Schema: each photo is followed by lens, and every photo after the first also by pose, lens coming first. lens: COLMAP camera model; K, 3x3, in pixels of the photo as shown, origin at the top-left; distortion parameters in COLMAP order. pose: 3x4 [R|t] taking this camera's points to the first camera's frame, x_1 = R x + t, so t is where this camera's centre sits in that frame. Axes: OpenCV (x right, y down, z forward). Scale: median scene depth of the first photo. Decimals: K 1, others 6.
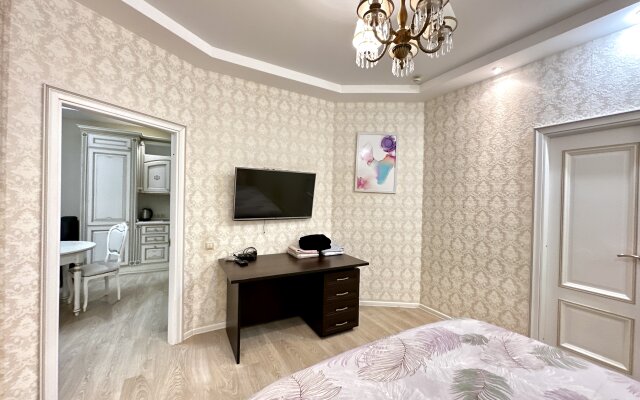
lens RADIAL K [[261.7, 0, 320.7], [0, 261.7, 197.3], [0, 0, 1]] dist [-0.000289, -0.000099]
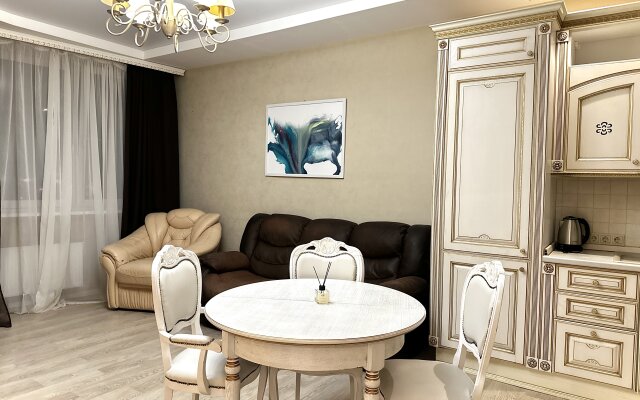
lens RADIAL K [[457.9, 0, 319.9], [0, 457.9, 198.0], [0, 0, 1]] dist [0.006056, -0.002144]
pose [[0.442039, 0.023067, -0.896699, -0.271266], [-0.008834, 0.999733, 0.021363, 0.005941], [0.896953, -0.001522, 0.442124, 0.435343]]
